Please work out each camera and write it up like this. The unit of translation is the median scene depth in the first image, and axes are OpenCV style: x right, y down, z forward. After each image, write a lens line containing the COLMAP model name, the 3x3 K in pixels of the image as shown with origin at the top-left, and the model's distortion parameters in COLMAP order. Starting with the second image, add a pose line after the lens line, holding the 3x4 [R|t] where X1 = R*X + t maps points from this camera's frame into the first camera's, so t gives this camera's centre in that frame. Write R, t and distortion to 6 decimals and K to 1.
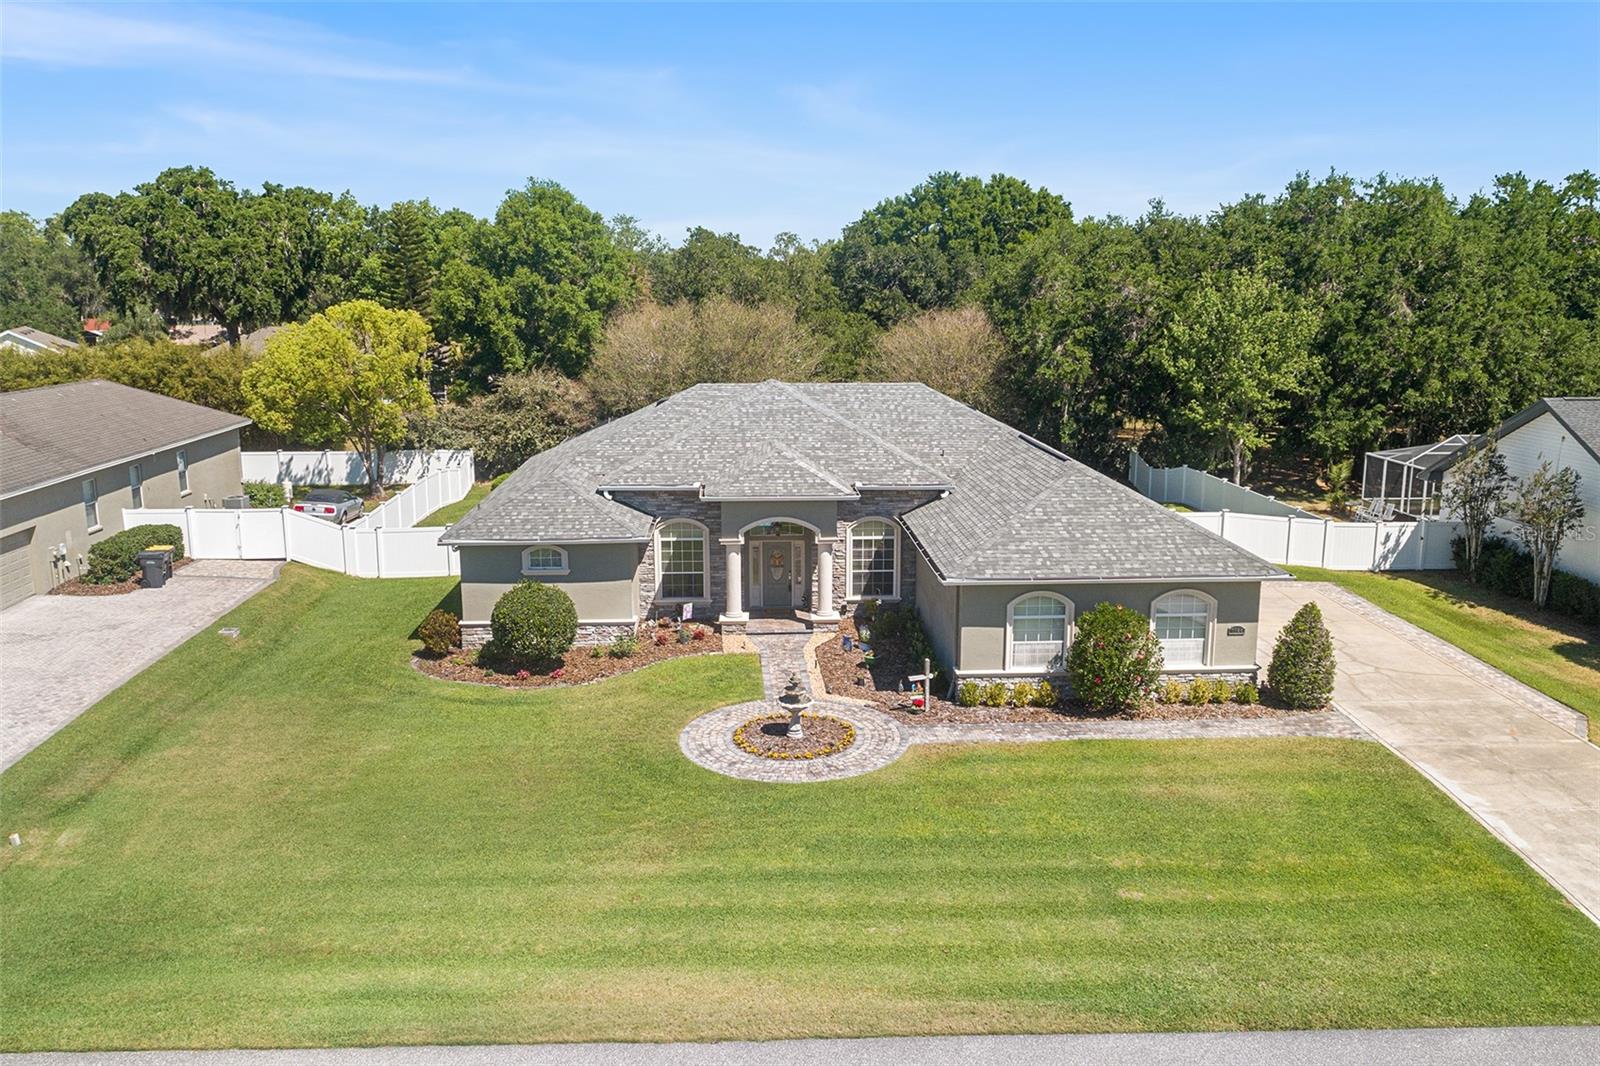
lens RADIAL K [[1273.4, 0, 802.9], [0, 1273.4, 535.7], [0, 0, 1]] dist [-0.017567, 0.010442]
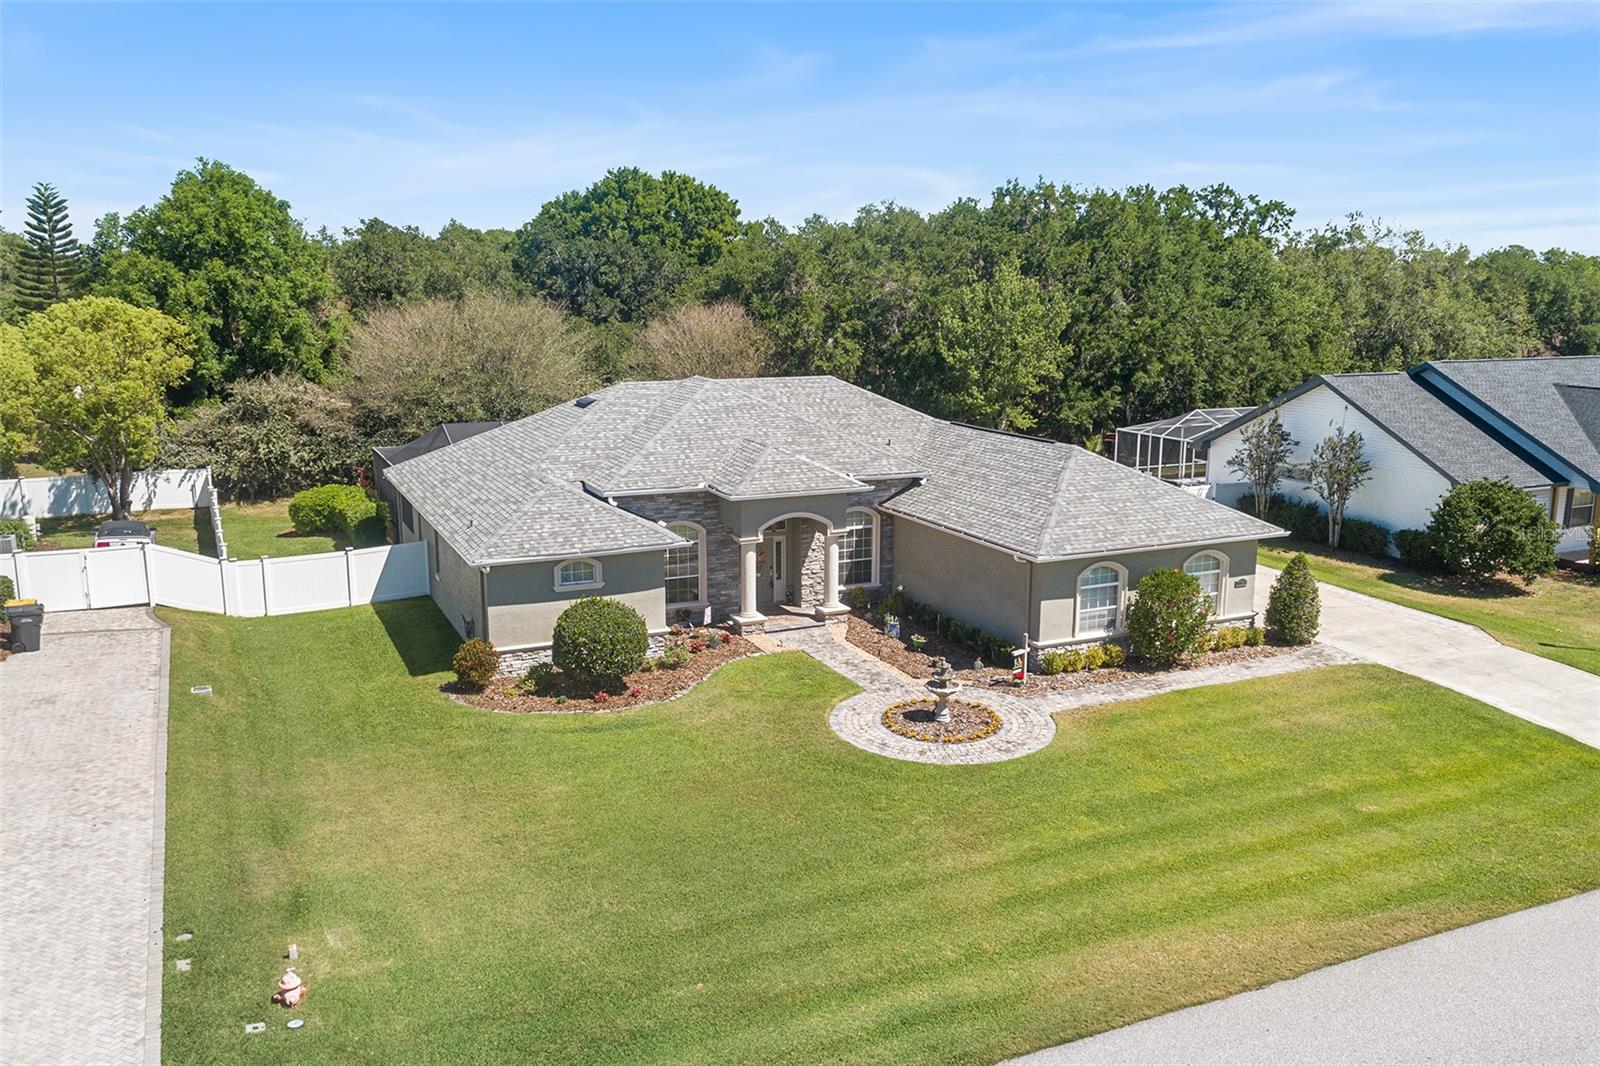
lens RADIAL K [[1273.4, 0, 802.9], [0, 1273.4, 535.7], [0, 0, 1]] dist [-0.017567, 0.010442]
pose [[0.926164, -0.071571, 0.370267, -0.413514], [0.070391, 0.997379, 0.016718, -0.013624], [-0.370493, 0.010580, 0.928775, 0.076059]]
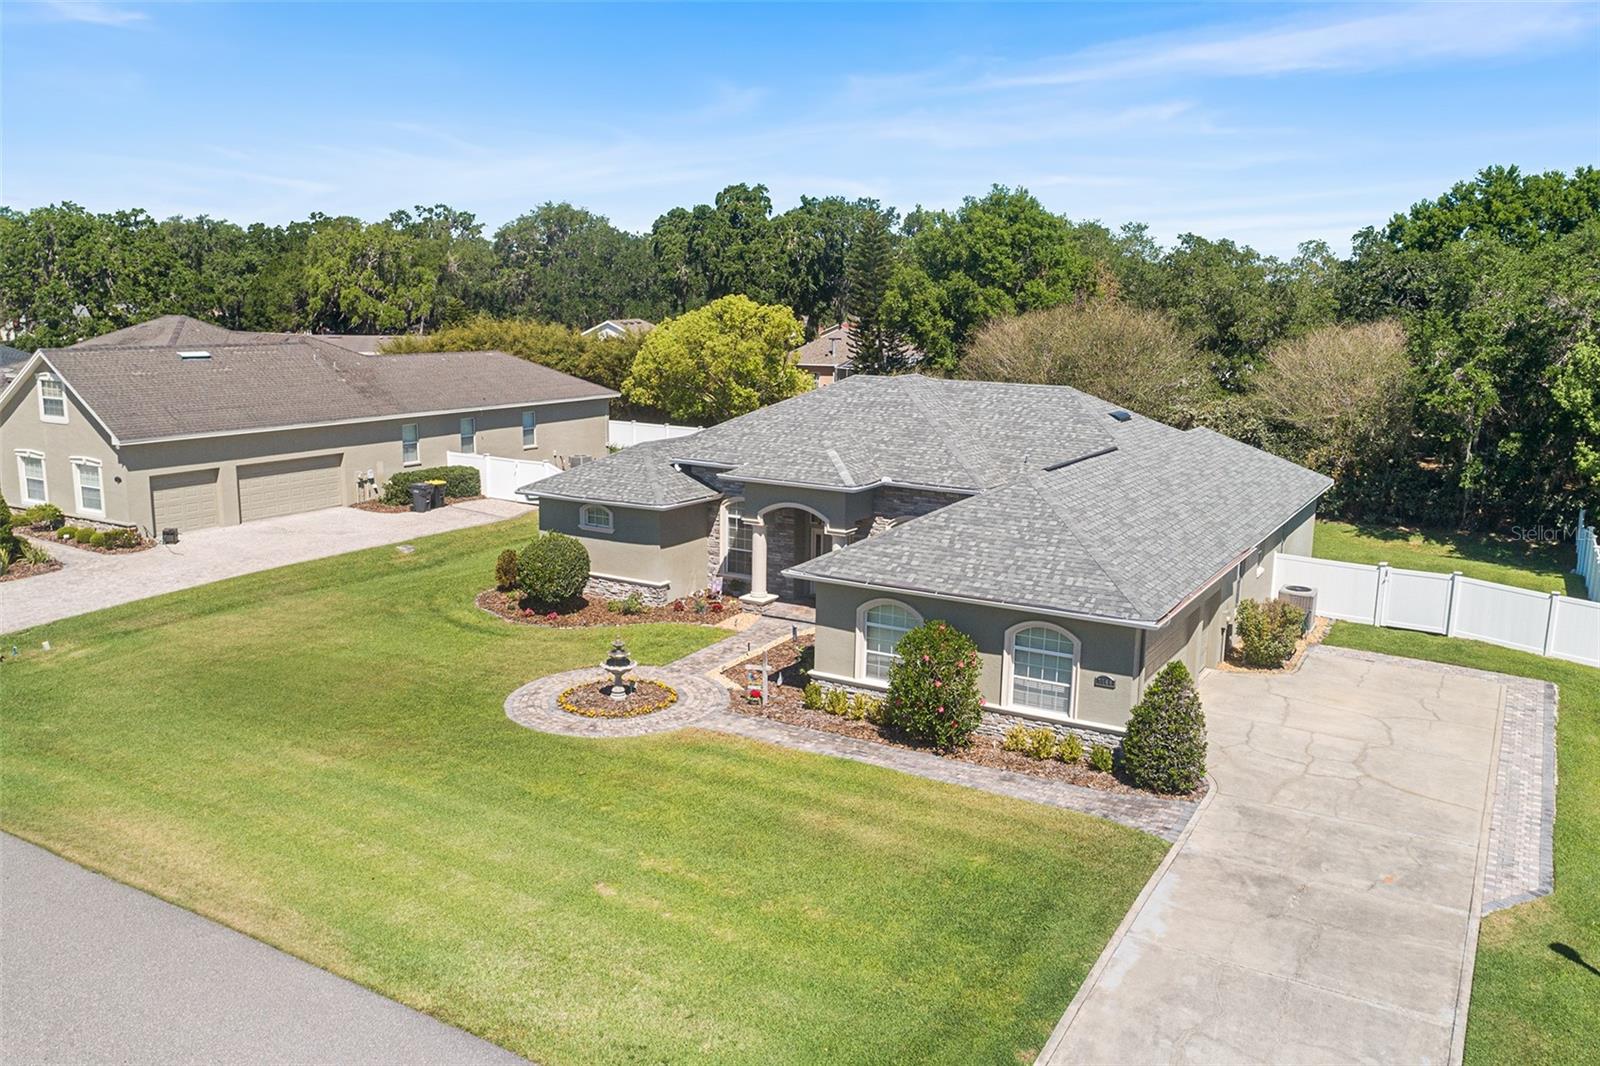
lens RADIAL K [[1273.4, 0, 802.9], [0, 1273.4, 535.7], [0, 0, 1]] dist [-0.017567, 0.010442]
pose [[0.837073, 0.117844, -0.534249, 0.564580], [-0.126175, 0.991784, 0.021072, -0.011849], [0.532343, 0.049771, 0.845065, 0.173805]]
